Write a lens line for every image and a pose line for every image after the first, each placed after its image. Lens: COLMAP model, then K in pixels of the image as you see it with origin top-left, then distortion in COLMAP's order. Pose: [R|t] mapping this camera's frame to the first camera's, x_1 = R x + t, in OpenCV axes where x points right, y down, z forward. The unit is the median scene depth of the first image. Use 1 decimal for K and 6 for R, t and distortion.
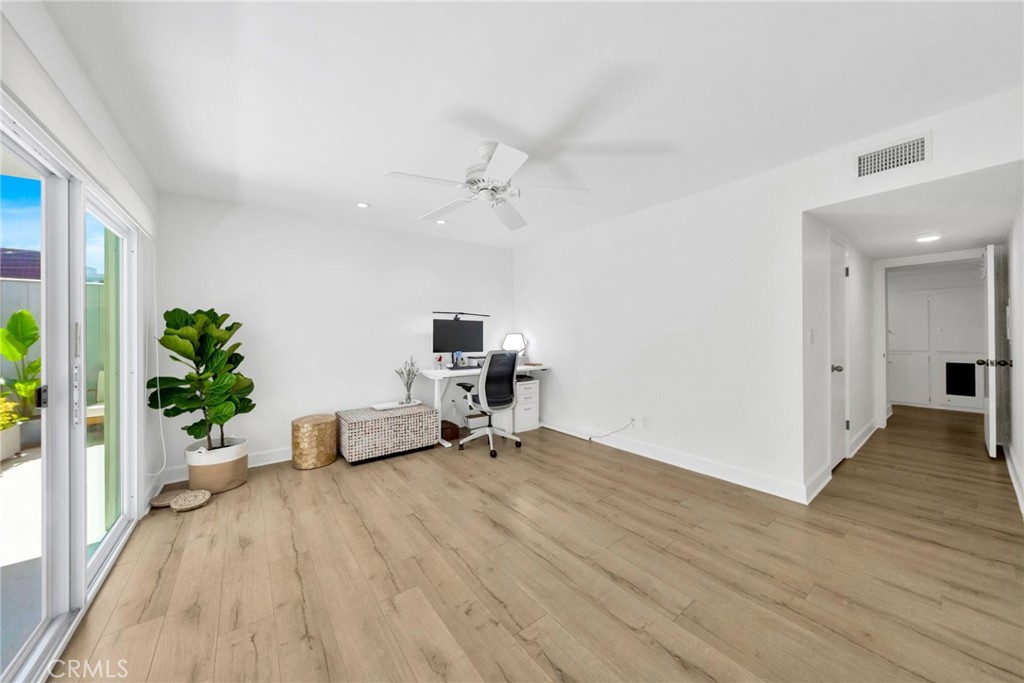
lens RADIAL K [[359.8, 0, 514.0], [0, 359.8, 334.9], [0, 0, 1]] dist [0.000160, 0.000057]
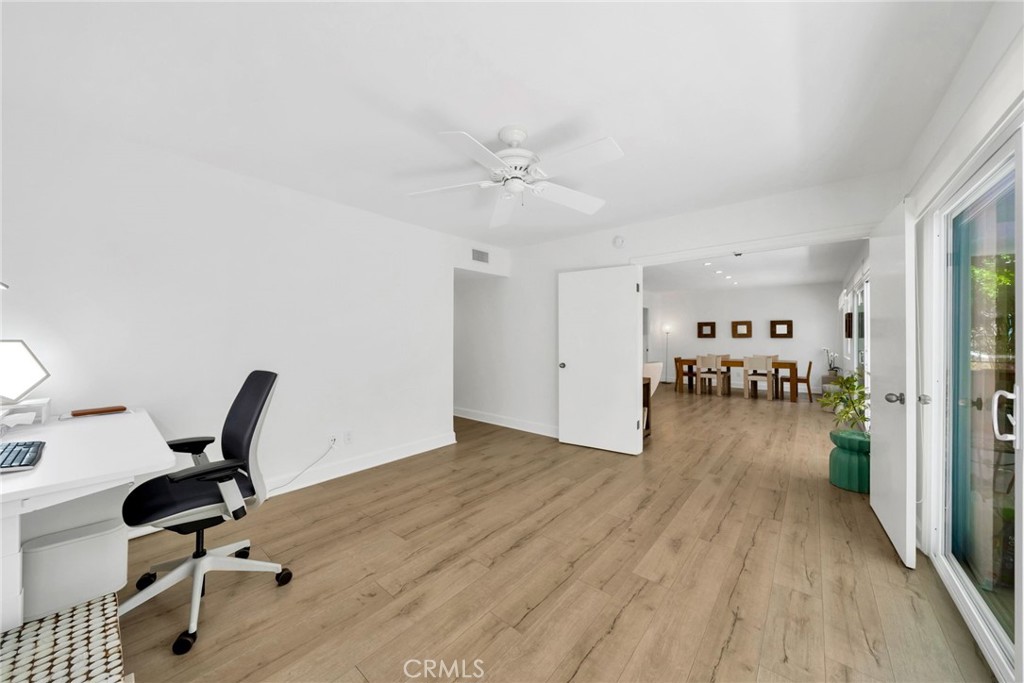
lens RADIAL K [[359.8, 0, 514.0], [0, 359.8, 334.9], [0, 0, 1]] dist [0.000160, 0.000057]
pose [[-0.232447, 0.018692, 0.972429, -1.212873], [0.004404, 0.999825, -0.018166, 0.005564], [-0.972599, 0.000060, -0.232489, 1.552480]]
